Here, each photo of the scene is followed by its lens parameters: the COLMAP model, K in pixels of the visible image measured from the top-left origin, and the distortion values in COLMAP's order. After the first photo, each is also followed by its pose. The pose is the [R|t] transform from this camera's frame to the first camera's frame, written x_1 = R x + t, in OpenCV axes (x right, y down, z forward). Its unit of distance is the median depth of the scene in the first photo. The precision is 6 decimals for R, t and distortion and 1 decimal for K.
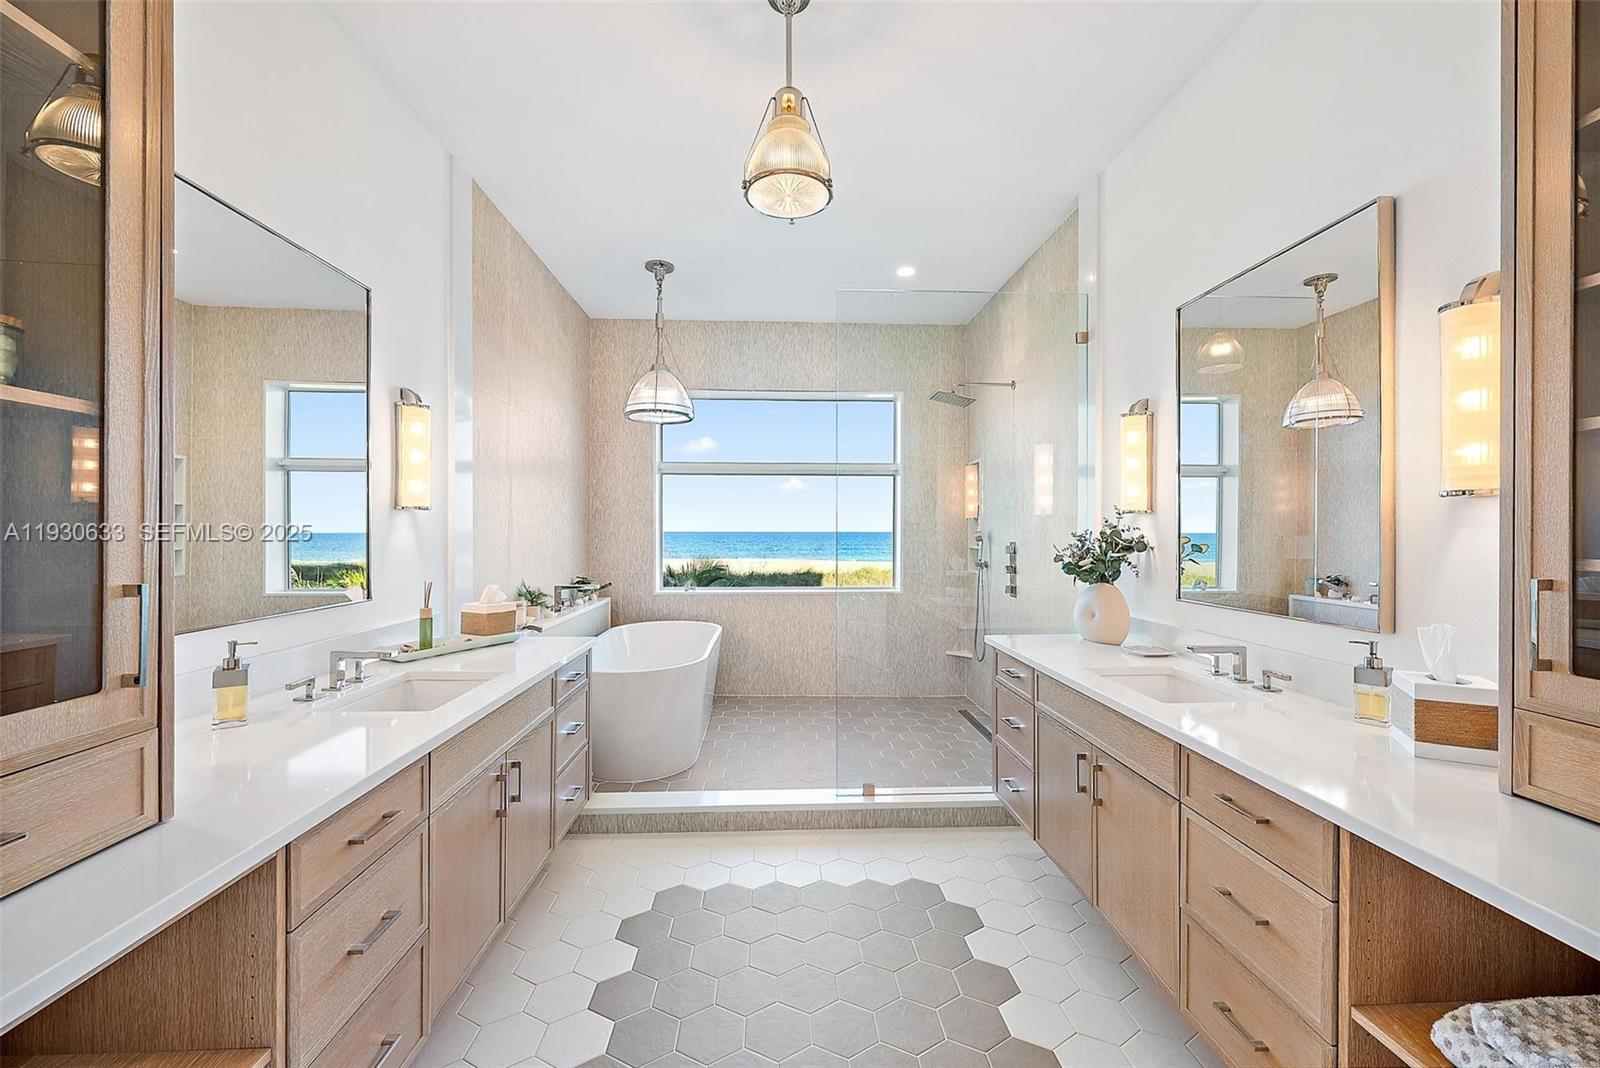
lens RADIAL K [[632.2, 0, 800.0], [0, 632.2, 534.0], [0, 0, 1]] dist [-0.000273, -0.000058]
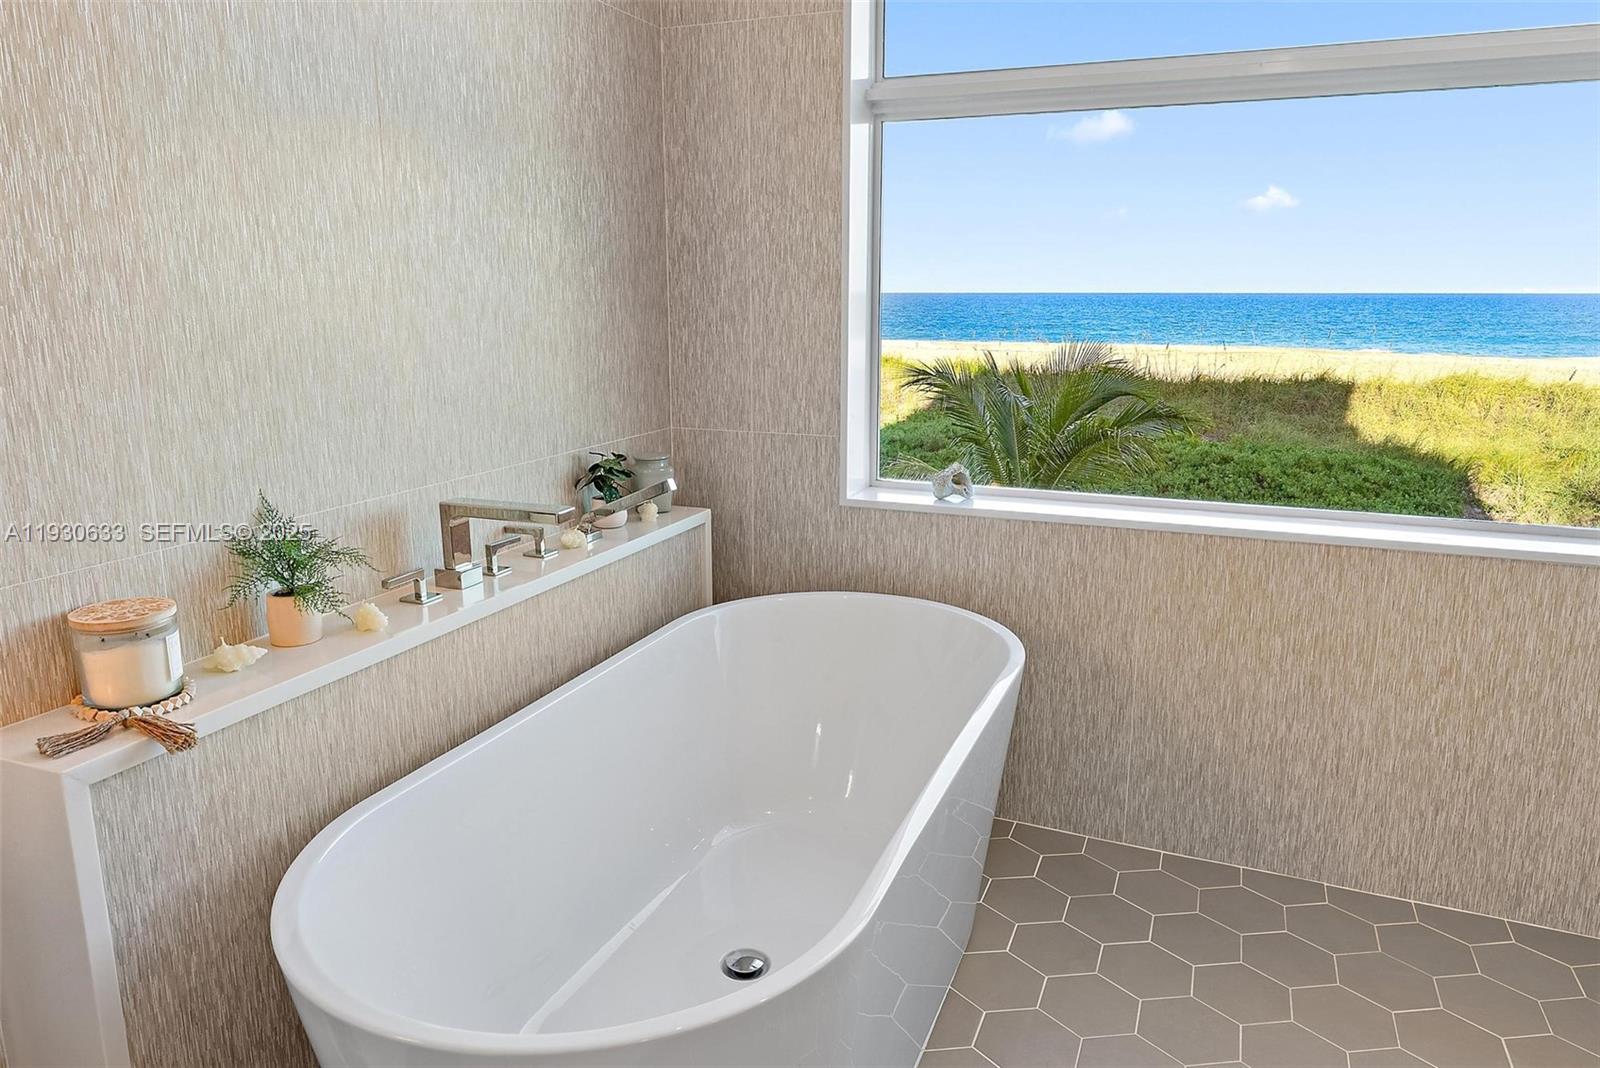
lens RADIAL K [[1072.3, 0, 800.0], [0, 1072.3, 534.0], [0, 0, 1]] dist [0.003662, 0.003360]
pose [[0.910450, 0.082337, -0.405342, -0.022450], [0.006711, 0.976917, 0.213515, -0.008378], [0.413565, -0.197115, 0.888881, 0.492477]]
